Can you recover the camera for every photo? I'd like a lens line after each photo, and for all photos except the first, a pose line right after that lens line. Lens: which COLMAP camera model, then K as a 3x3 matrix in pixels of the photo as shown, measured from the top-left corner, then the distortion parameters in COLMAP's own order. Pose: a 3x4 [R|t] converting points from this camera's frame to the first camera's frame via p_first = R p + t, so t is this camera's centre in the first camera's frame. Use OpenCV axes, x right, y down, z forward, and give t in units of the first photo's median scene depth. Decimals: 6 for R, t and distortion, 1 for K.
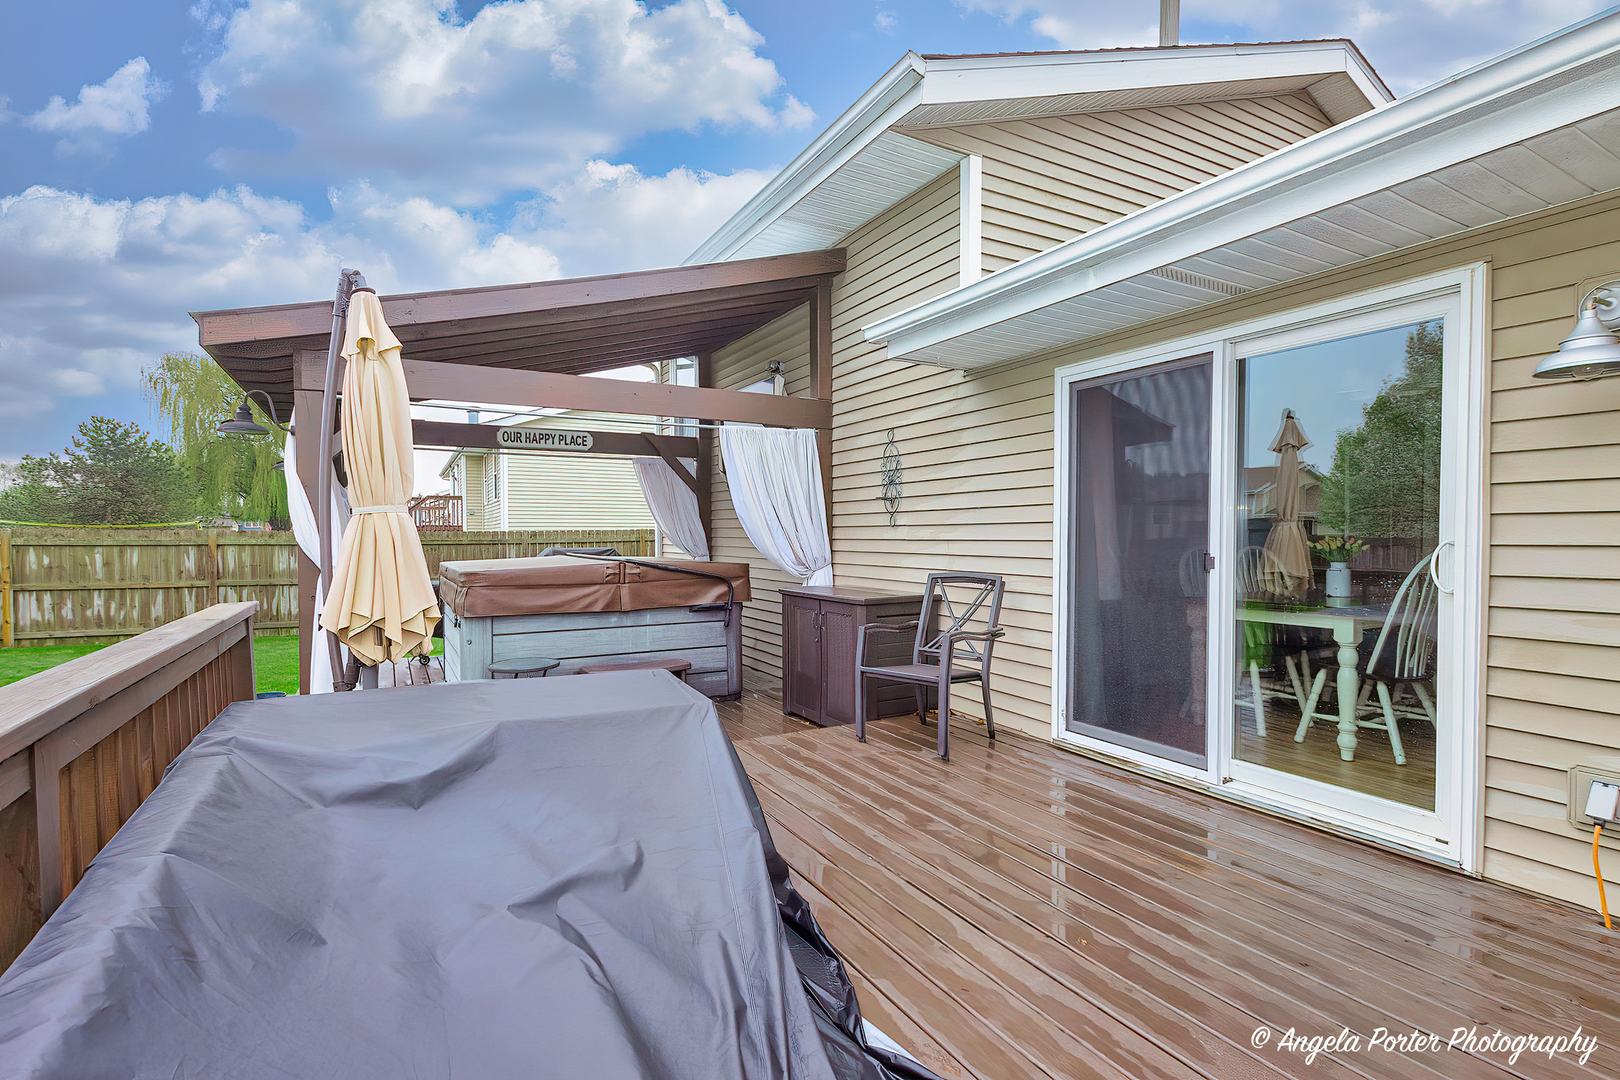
lens RADIAL K [[751.8, 0, 805.1], [0, 751.8, 548.3], [0, 0, 1]] dist [0.005949, -0.000096]
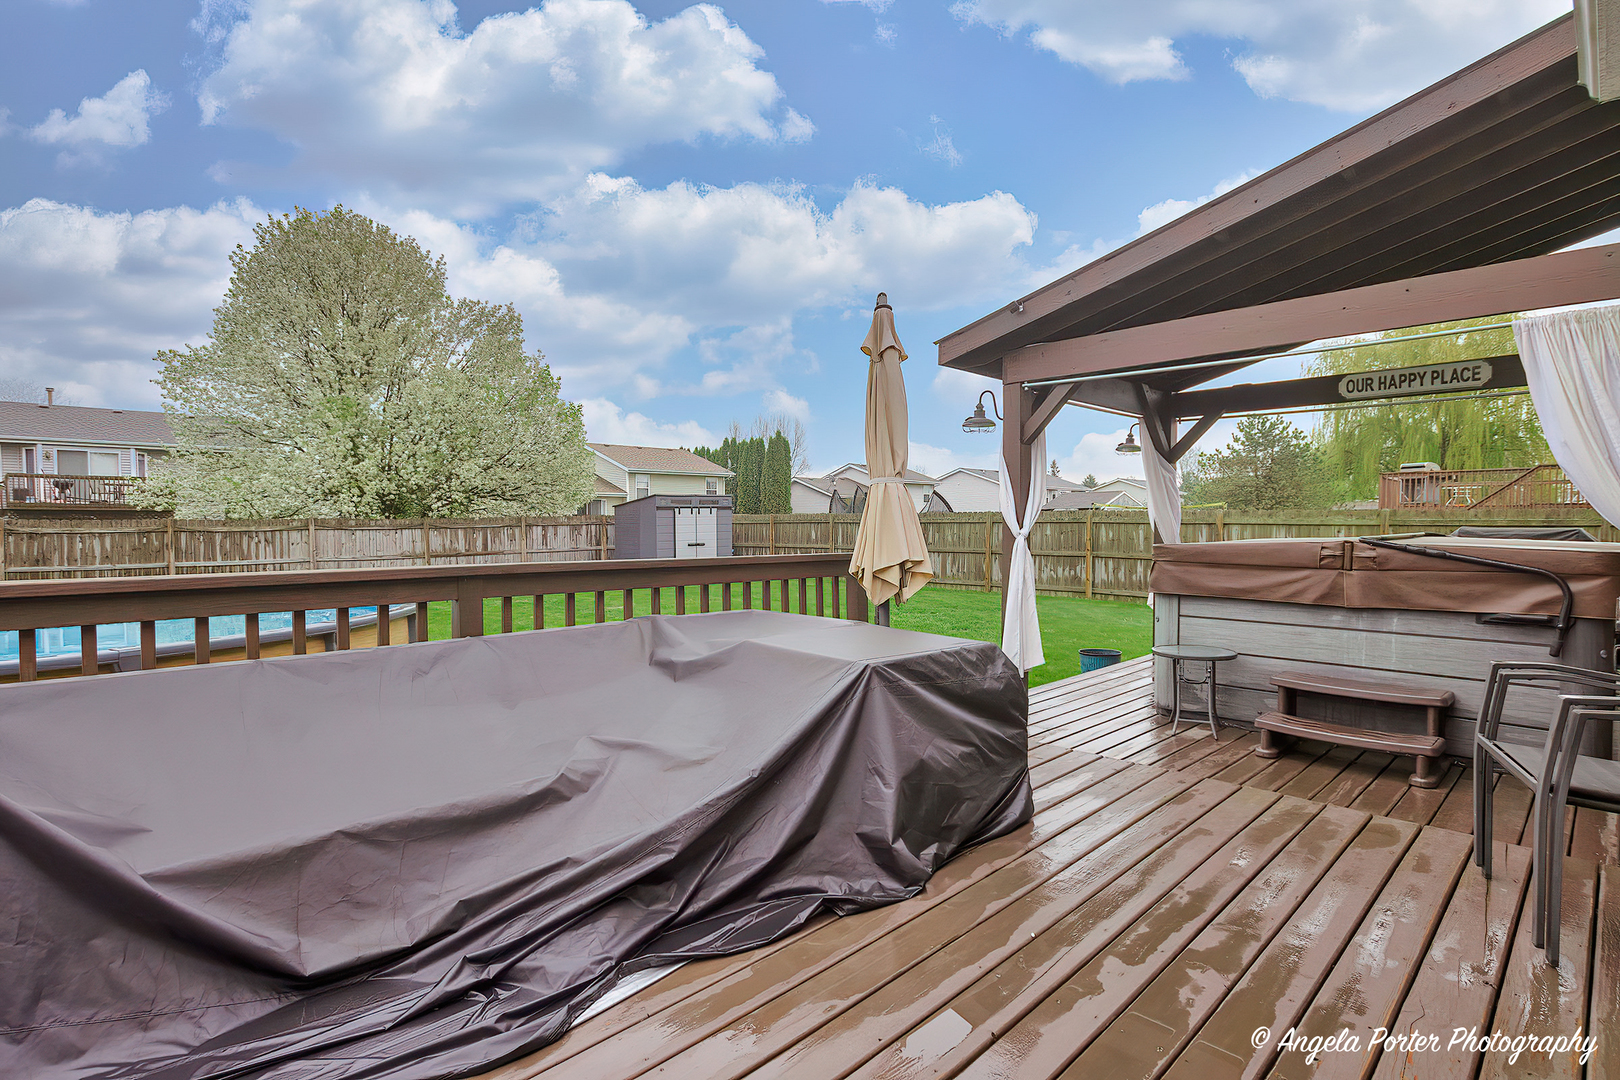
lens RADIAL K [[801.1, 0, 810.0], [0, 801.1, 540.0], [0, 0, 1]] dist [0.011953, -0.000284]
pose [[0.267416, 0.026884, -0.963206, 0.278732], [-0.019794, 0.999553, 0.022403, 0.007856], [0.963378, 0.013075, 0.267829, 0.213043]]
